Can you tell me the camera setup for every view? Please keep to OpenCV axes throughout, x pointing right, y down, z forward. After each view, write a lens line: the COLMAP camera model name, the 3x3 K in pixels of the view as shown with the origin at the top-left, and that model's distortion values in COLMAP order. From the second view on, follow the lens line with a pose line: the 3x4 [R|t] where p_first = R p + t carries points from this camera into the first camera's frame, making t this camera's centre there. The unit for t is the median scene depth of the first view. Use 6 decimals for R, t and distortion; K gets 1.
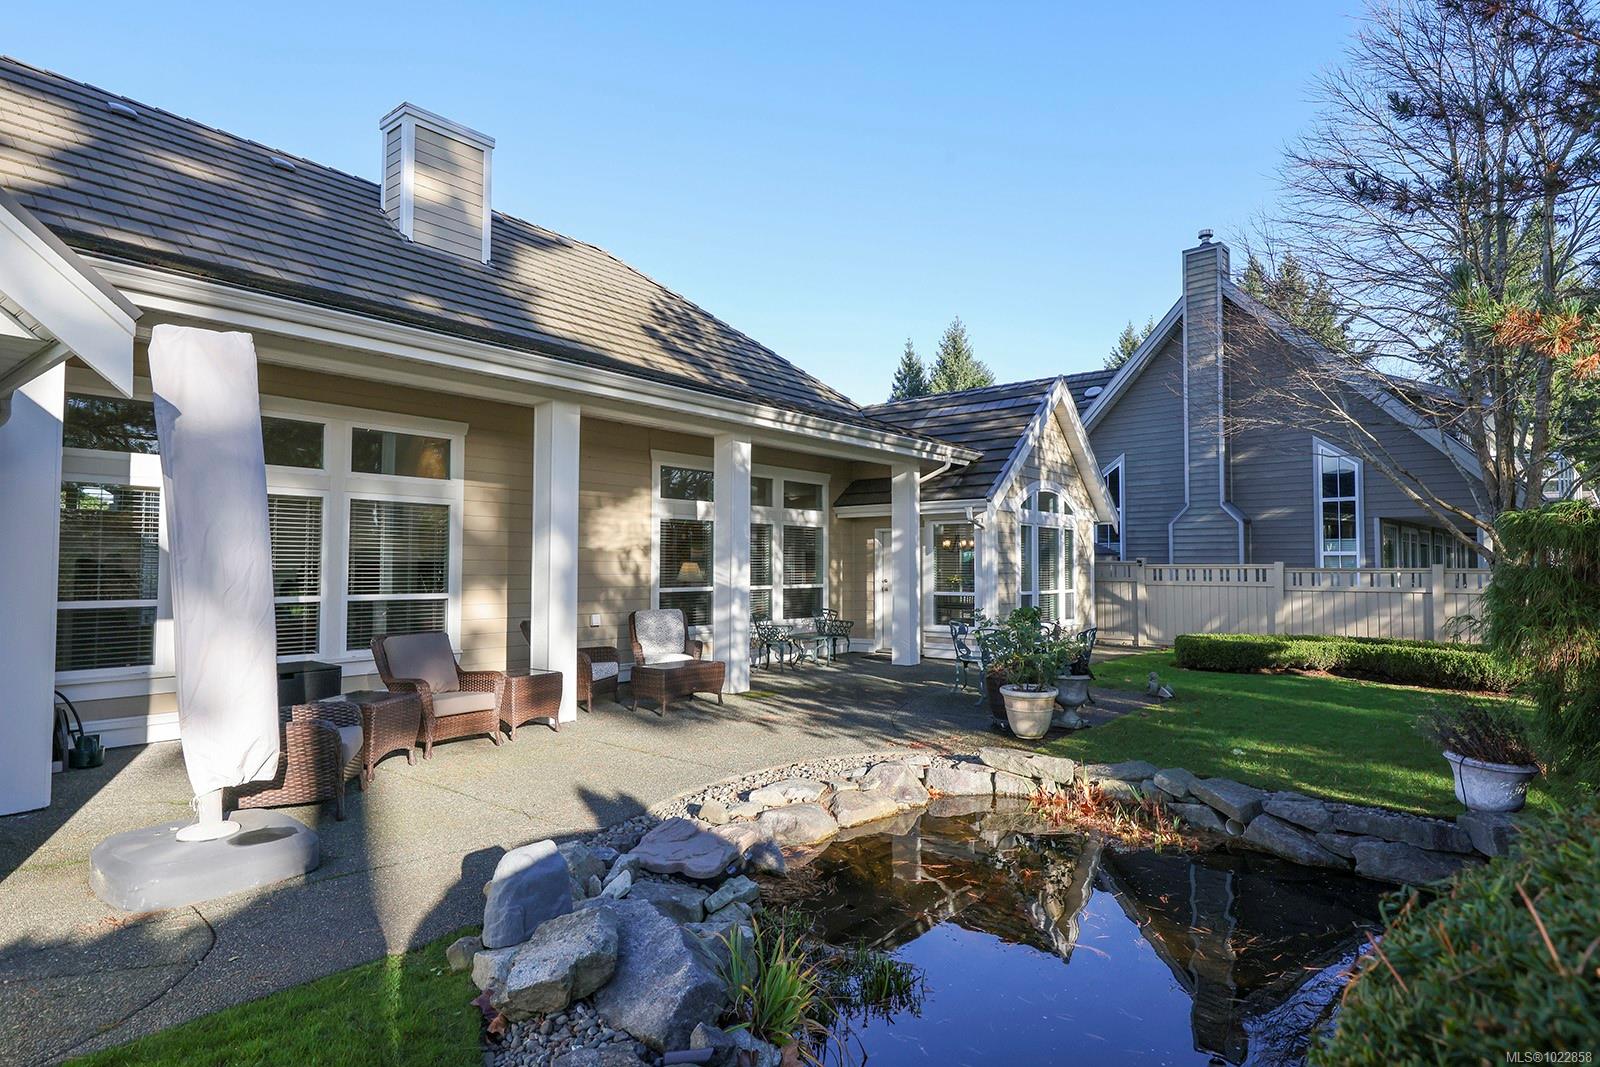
lens RADIAL K [[869.5, 0, 800.0], [0, 869.5, 533.5], [0, 0, 1]] dist [-0.000135, 0.000342]
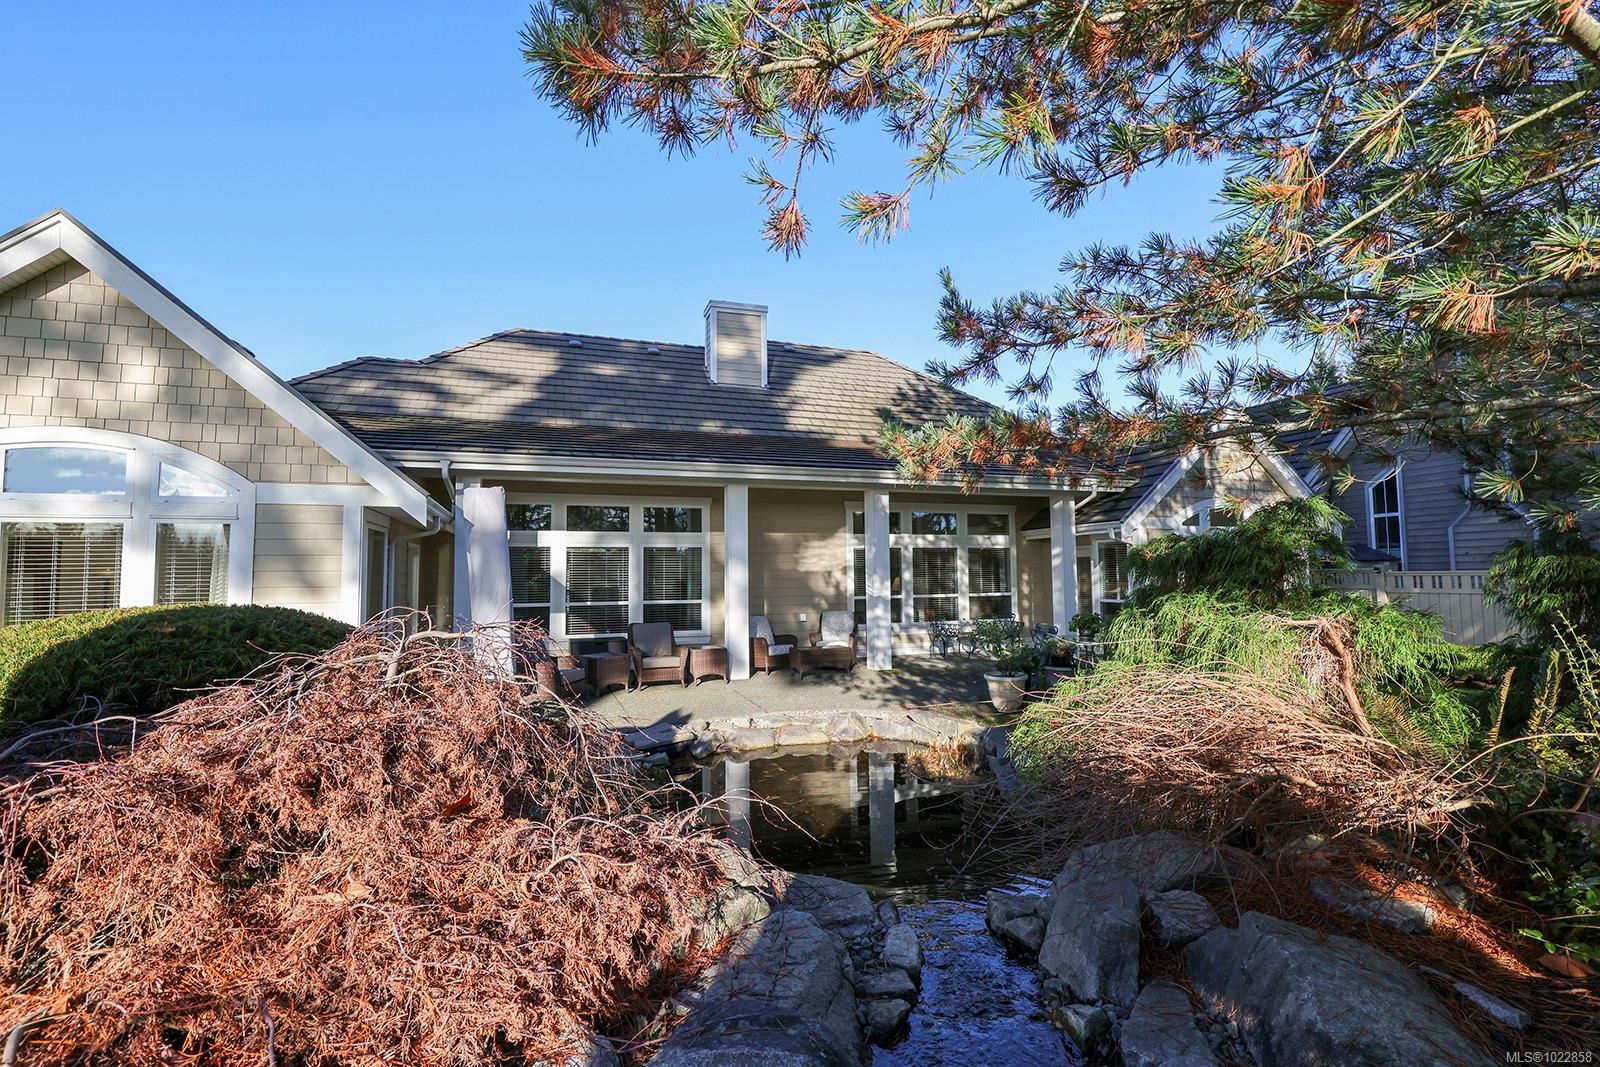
lens RADIAL K [[714.1, 0, 800.0], [0, 714.1, 533.5], [0, 0, 1]] dist [-0.000608, -0.000009]
pose [[0.843789, -0.045438, -0.534749, 0.368608], [0.034317, 0.998938, -0.030730, -0.007542], [0.535577, 0.007579, 0.844452, -0.052646]]
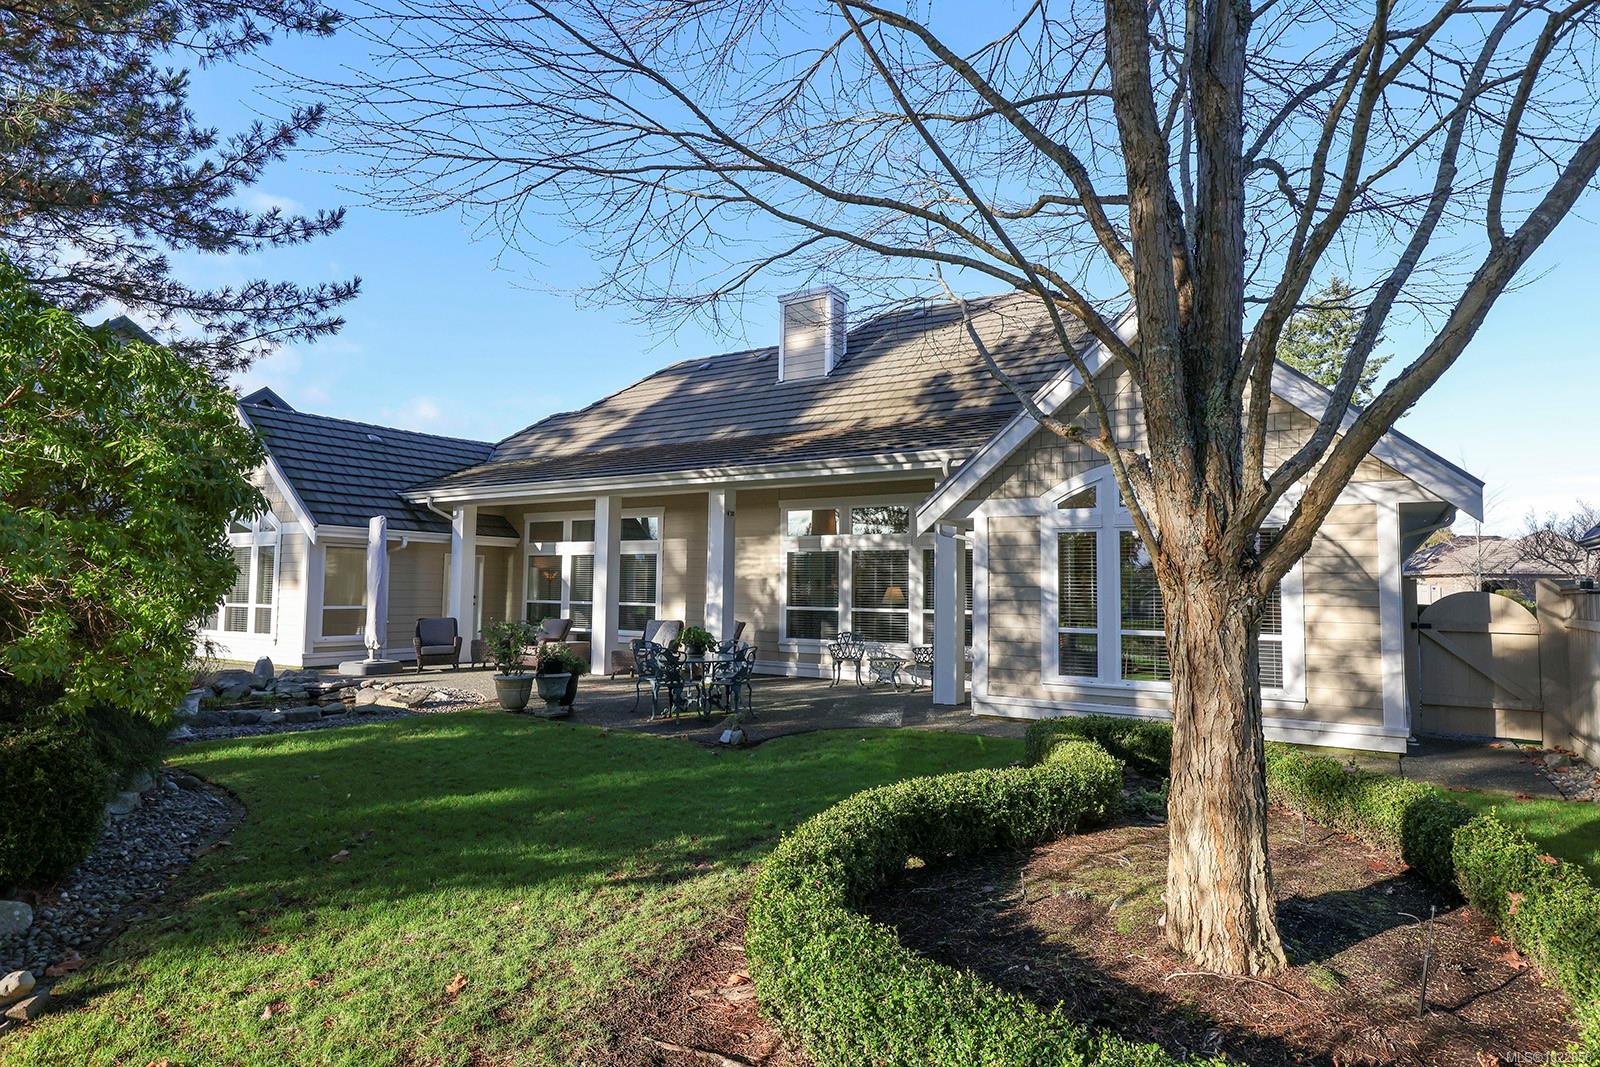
lens RADIAL K [[869.5, 0, 800.0], [0, 869.5, 533.5], [0, 0, 1]] dist [-0.000135, 0.000342]
pose [[0.122297, -0.067248, -0.990213, 1.031485], [0.026912, 0.997560, -0.064423, 0.035559], [0.992129, -0.018770, 0.123808, 0.788324]]
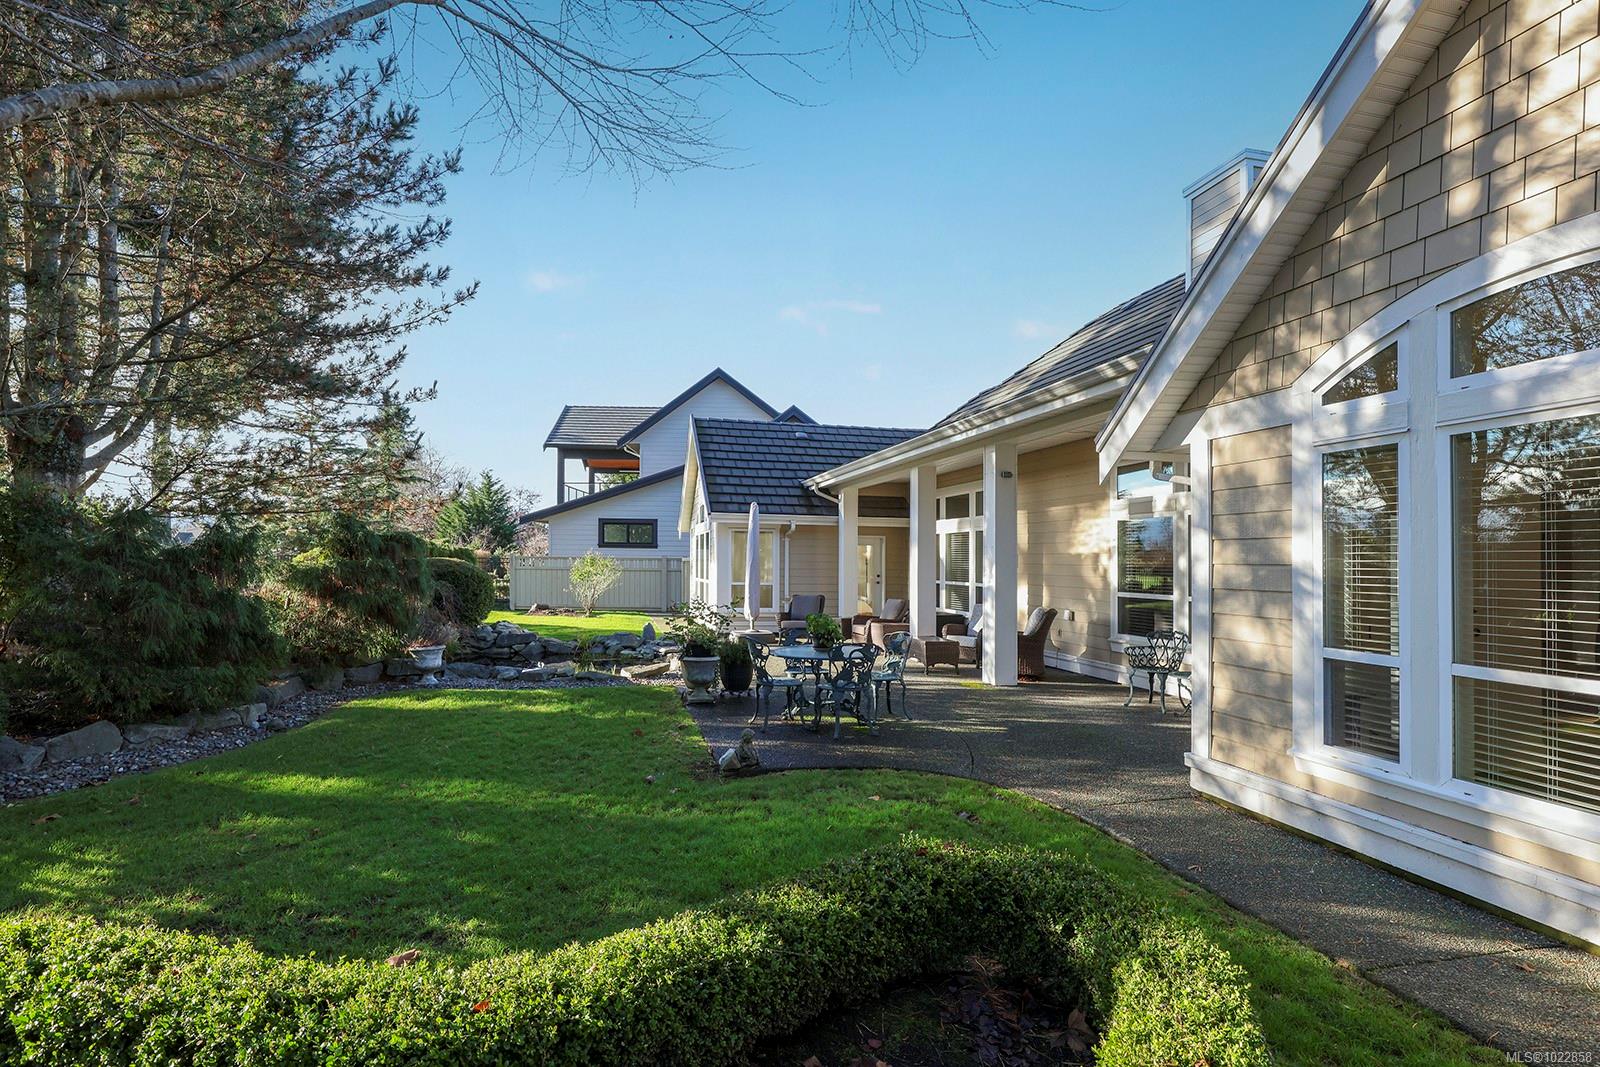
lens RADIAL K [[780.0, 0, 798.3], [0, 780.0, 551.8], [0, 0, 1]] dist [0.001080, 0.000140]
pose [[-0.601247, -0.022295, -0.798752, 0.693464], [0.015474, 0.999098, -0.039535, 0.043318], [0.798913, -0.036130, -0.600360, 1.137425]]
